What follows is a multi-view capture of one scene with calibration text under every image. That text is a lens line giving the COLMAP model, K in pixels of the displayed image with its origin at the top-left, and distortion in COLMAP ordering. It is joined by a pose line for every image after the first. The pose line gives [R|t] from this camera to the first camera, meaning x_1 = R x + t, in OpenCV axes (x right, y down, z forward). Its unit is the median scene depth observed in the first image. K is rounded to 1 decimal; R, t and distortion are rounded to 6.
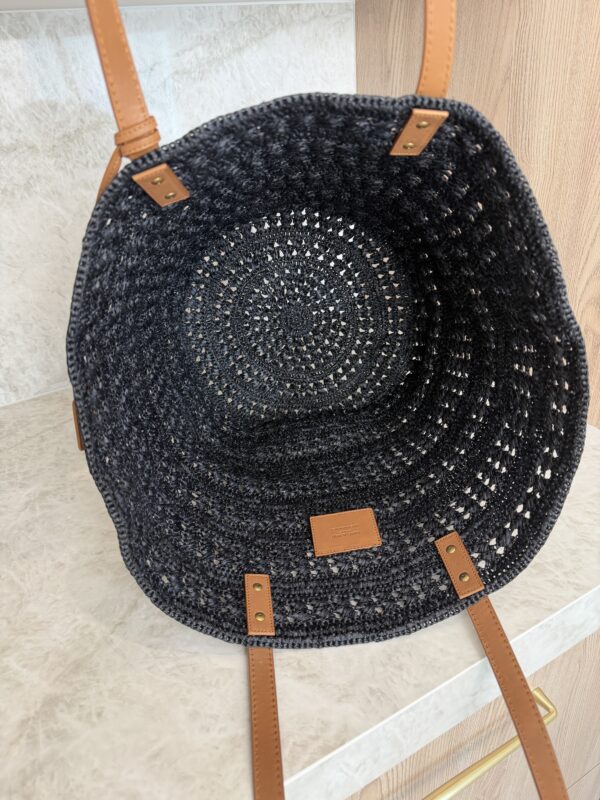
lens RADIAL K [[577.8, 0, 290.2], [0, 577.8, 398.9], [0, 0, 1]] dist [-0.003463, -0.003619]
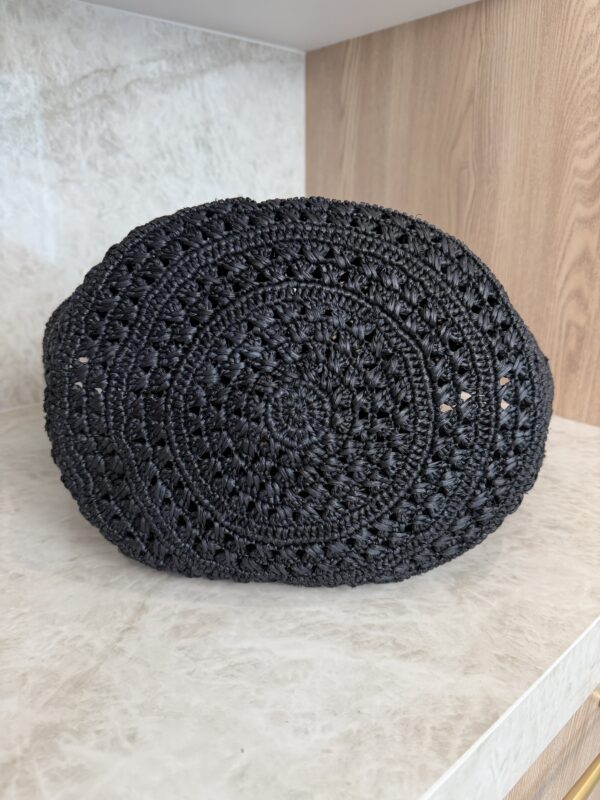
lens RADIAL K [[585.2, 0, 296.6], [0, 585.2, 398.9], [0, 0, 1]] dist [-0.022252, 0.001262]
pose [[0.973327, 0.000888, 0.229419, -0.266809], [0.049408, 0.975715, -0.213397, 0.286740], [-0.224037, 0.219040, 0.949647, 0.223733]]
